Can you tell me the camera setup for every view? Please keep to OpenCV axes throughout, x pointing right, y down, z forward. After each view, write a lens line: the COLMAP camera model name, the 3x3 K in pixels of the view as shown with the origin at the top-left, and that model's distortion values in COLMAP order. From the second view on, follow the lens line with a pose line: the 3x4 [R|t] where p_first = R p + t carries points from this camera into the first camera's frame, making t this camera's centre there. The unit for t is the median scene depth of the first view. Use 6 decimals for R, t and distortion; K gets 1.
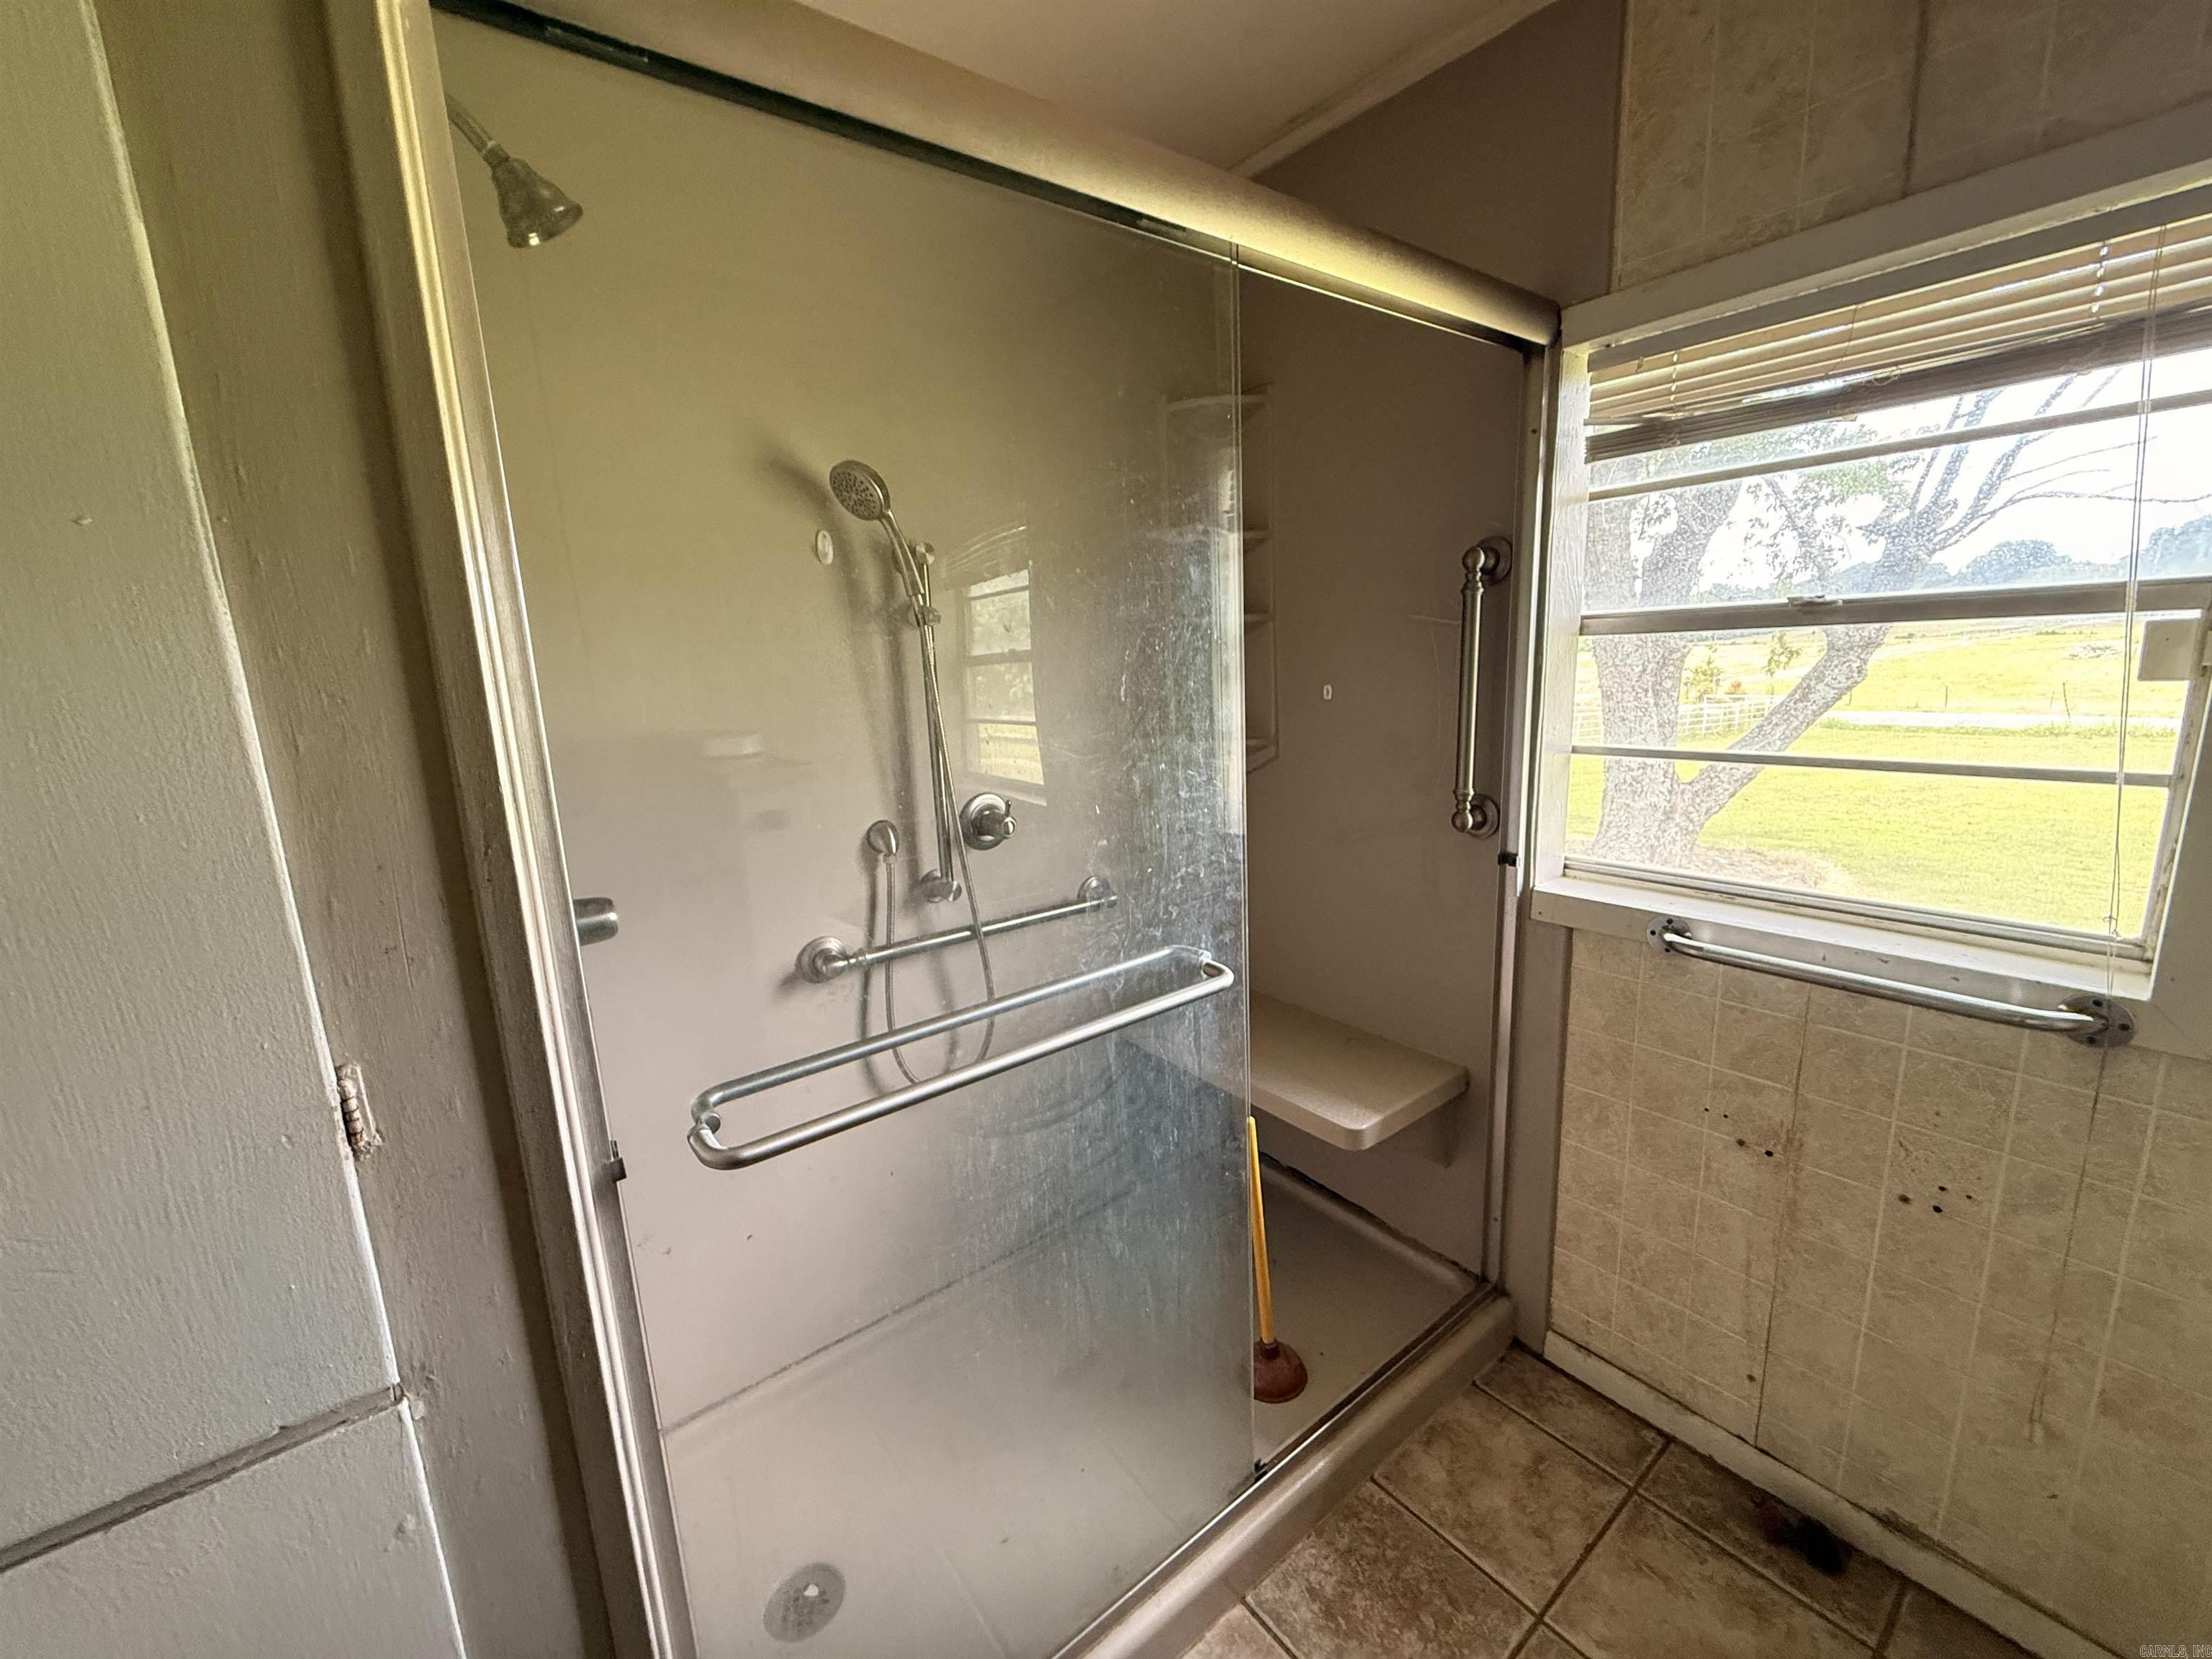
lens RADIAL K [[886.3, 0, 1096.2], [0, 886.3, 828.4], [0, 0, 1]] dist [-0.000339, 0.000273]
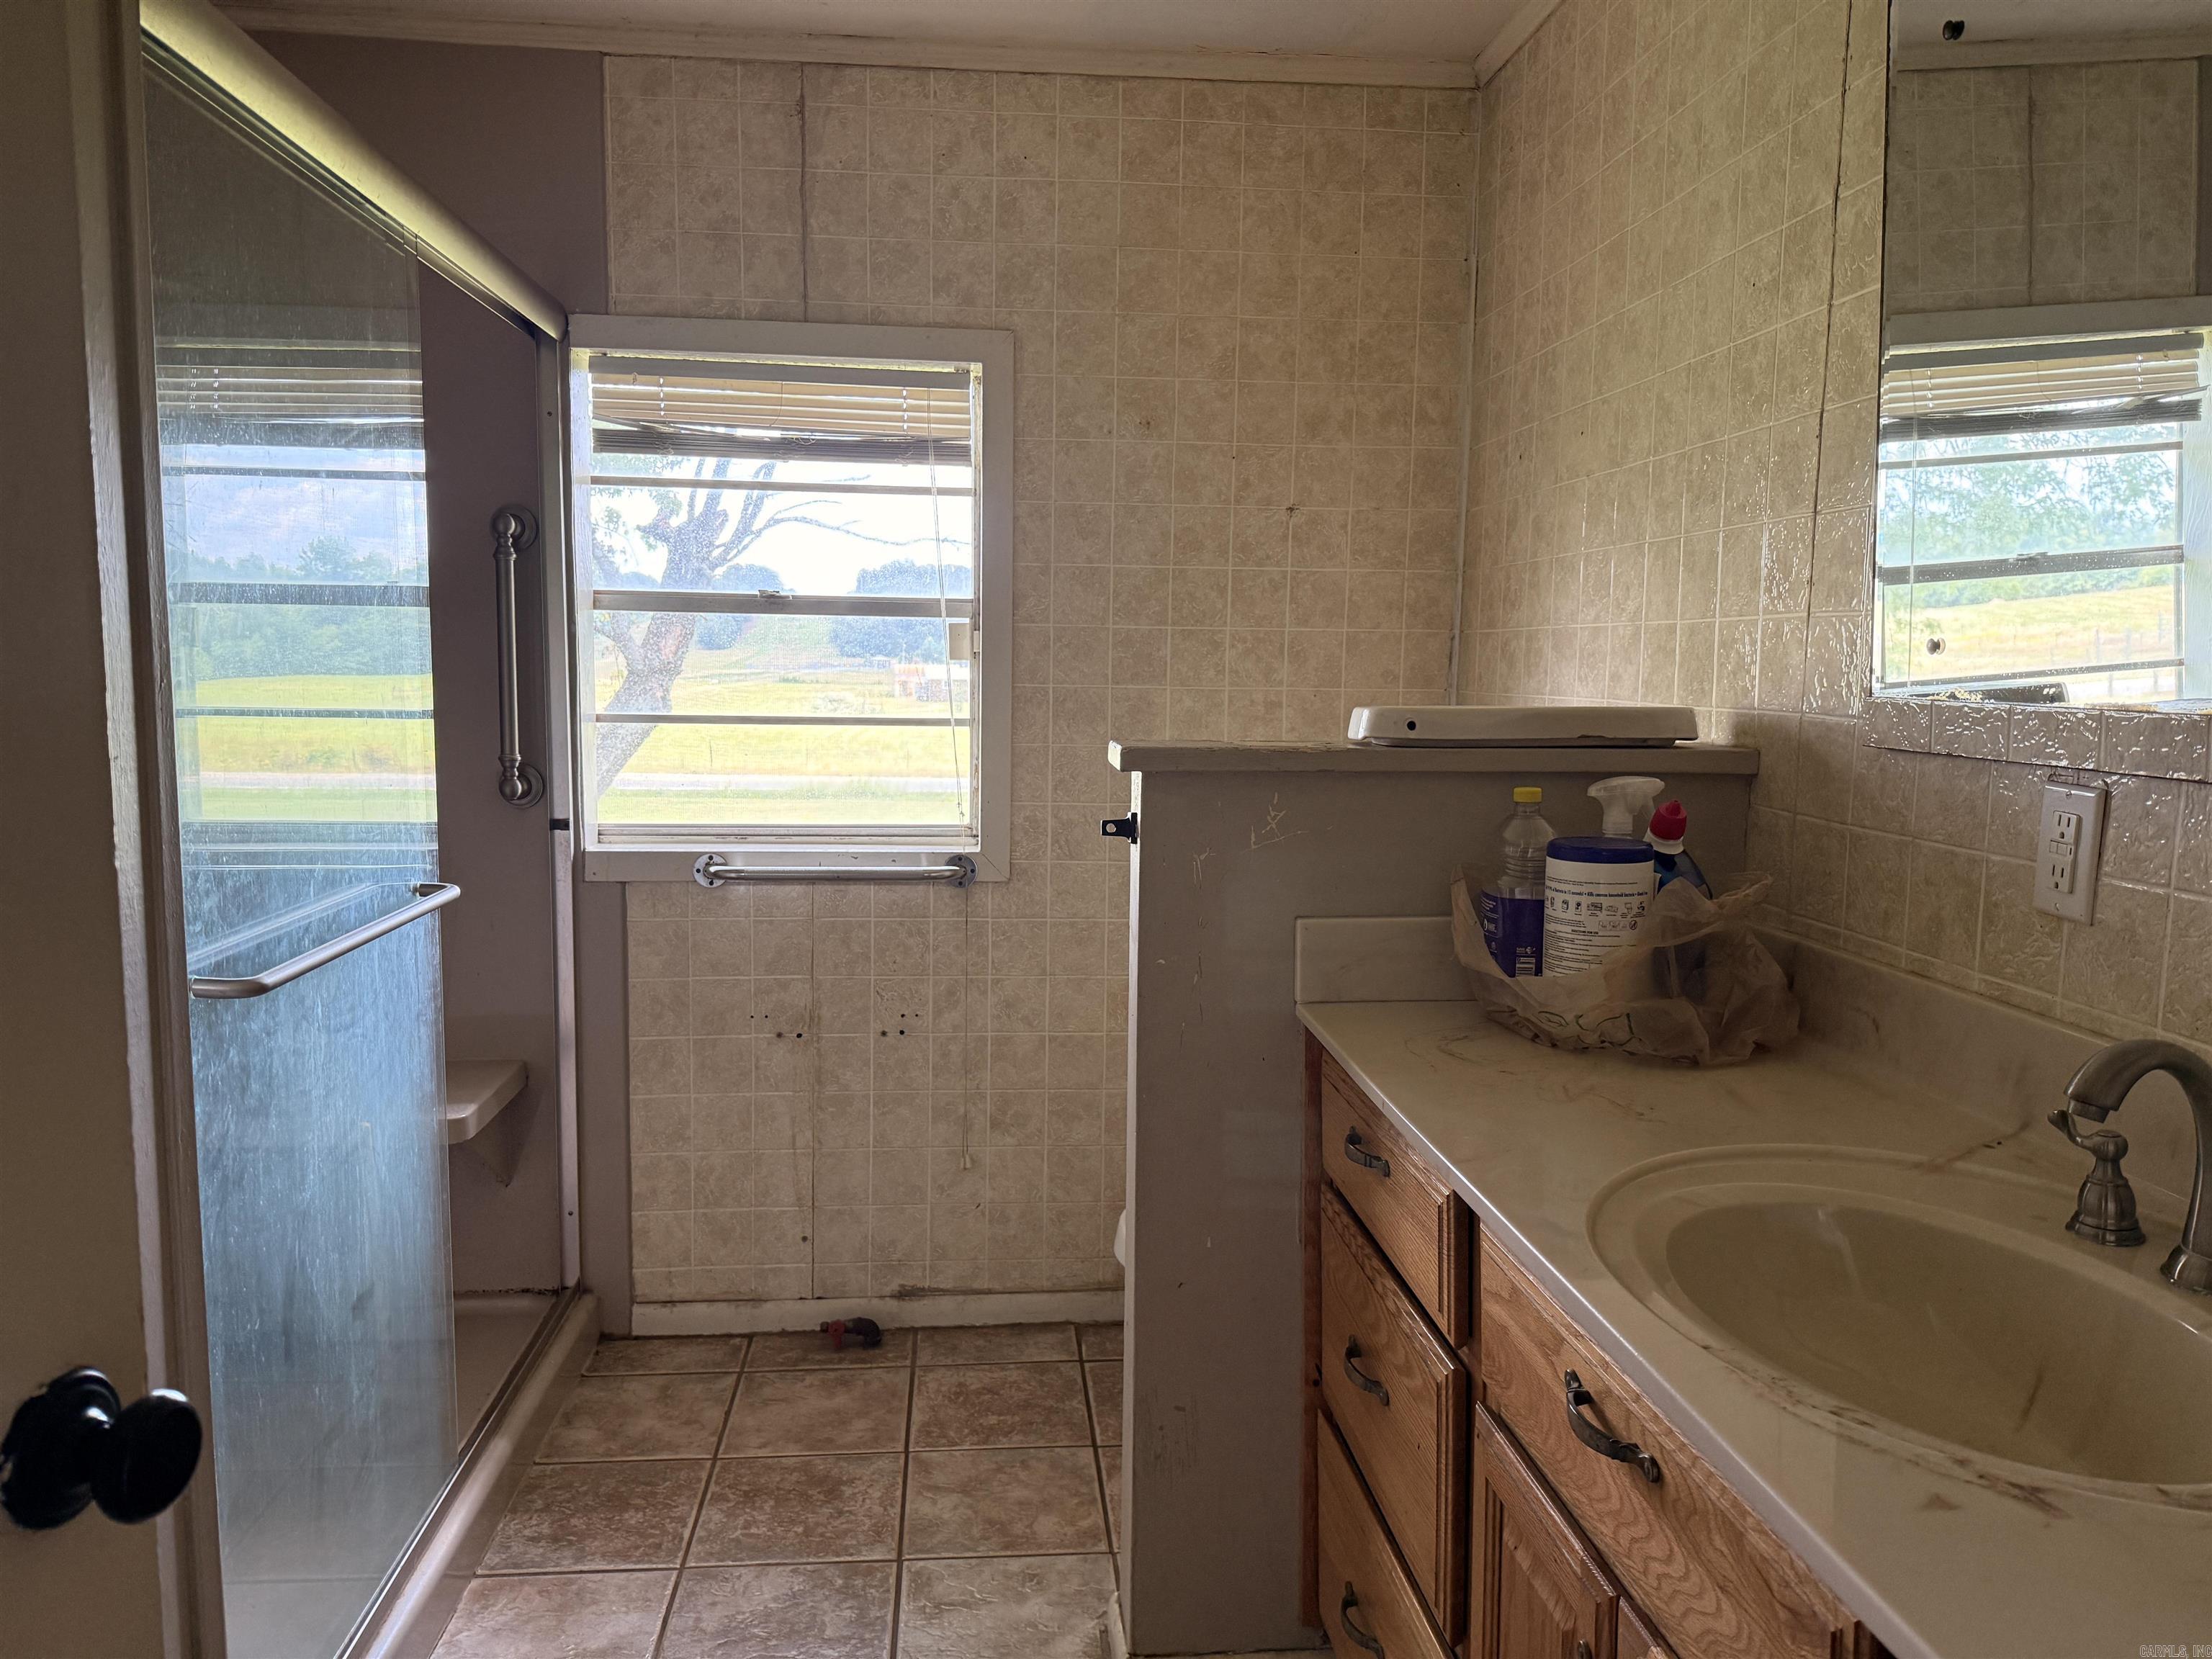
lens RADIAL K [[1546.3, 0, 1119.0], [0, 1546.3, 822.7], [0, 0, 1]] dist [0.109142, -0.188745]
pose [[0.523823, -0.037833, 0.850987, -0.794679], [0.128259, 0.991127, -0.034886, 0.197731], [-0.842116, 0.127421, 0.524027, -0.515965]]
